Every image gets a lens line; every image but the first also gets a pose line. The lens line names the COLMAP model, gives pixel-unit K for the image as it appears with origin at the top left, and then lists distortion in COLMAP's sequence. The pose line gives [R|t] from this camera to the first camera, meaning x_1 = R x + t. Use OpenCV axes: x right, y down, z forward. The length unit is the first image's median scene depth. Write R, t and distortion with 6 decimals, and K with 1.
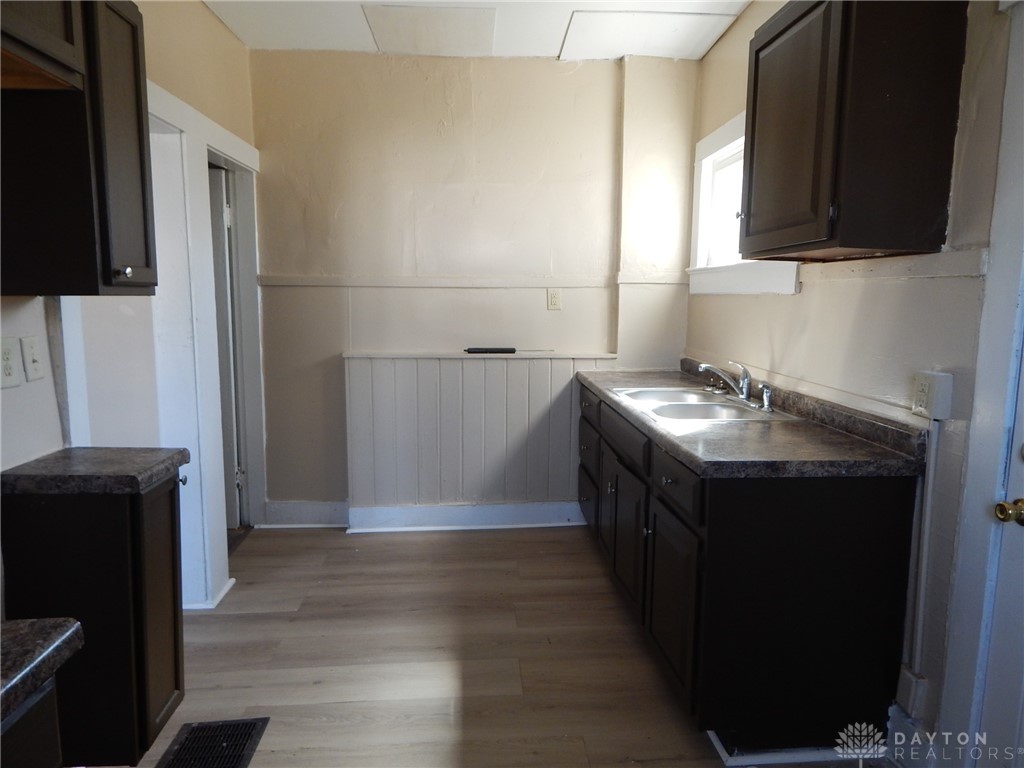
lens RADIAL K [[673.1, 0, 514.8], [0, 673.1, 380.5], [0, 0, 1]] dist [0.004276, -0.001103]
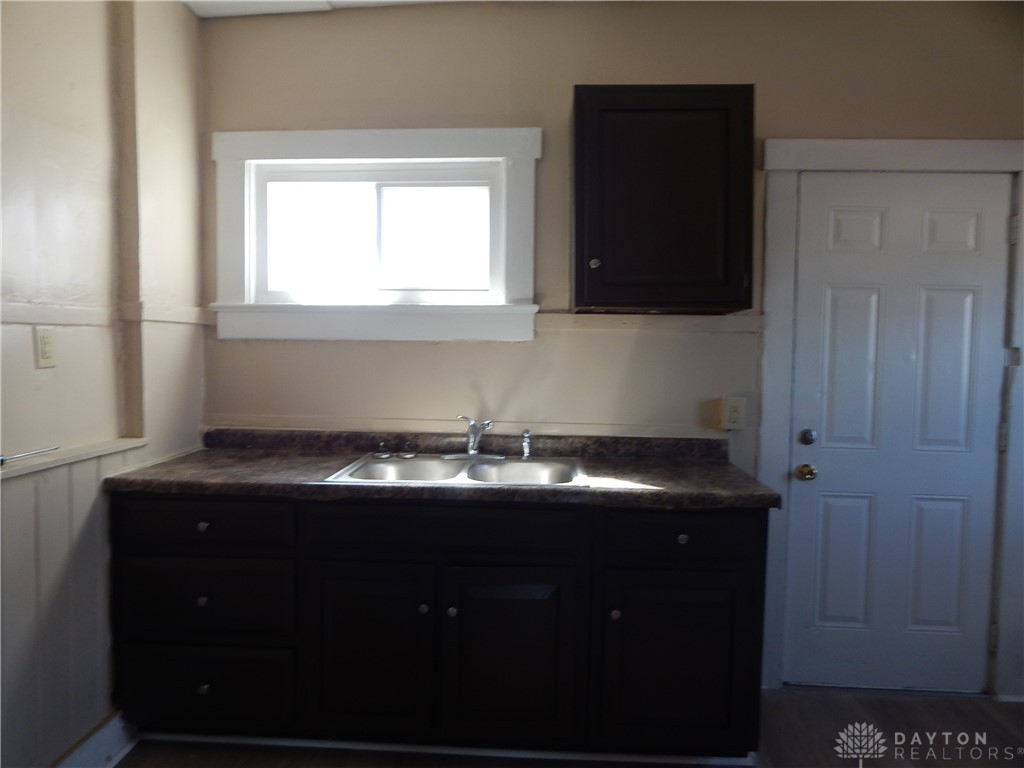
lens RADIAL K [[673.1, 0, 514.8], [0, 673.1, 380.5], [0, 0, 1]] dist [0.004276, -0.001103]
pose [[0.119875, -0.053089, 0.991368, -0.450770], [0.118058, 0.992246, 0.038860, -0.082824], [-0.985744, 0.112381, 0.125214, 0.665424]]
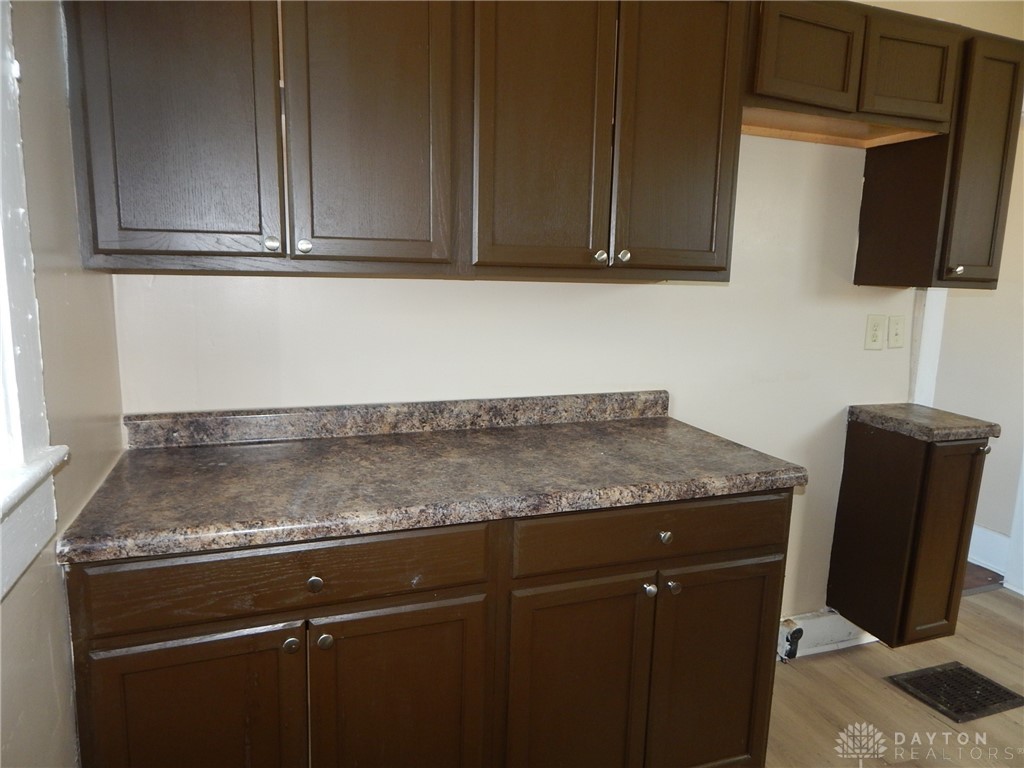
lens RADIAL K [[673.1, 0, 514.8], [0, 673.1, 380.5], [0, 0, 1]] dist [0.004276, -0.001103]
pose [[0.265108, 0.159762, -0.950891, 0.426044], [-0.151339, 0.980849, 0.122602, 0.013697], [0.952268, 0.111404, 0.284209, -0.130707]]
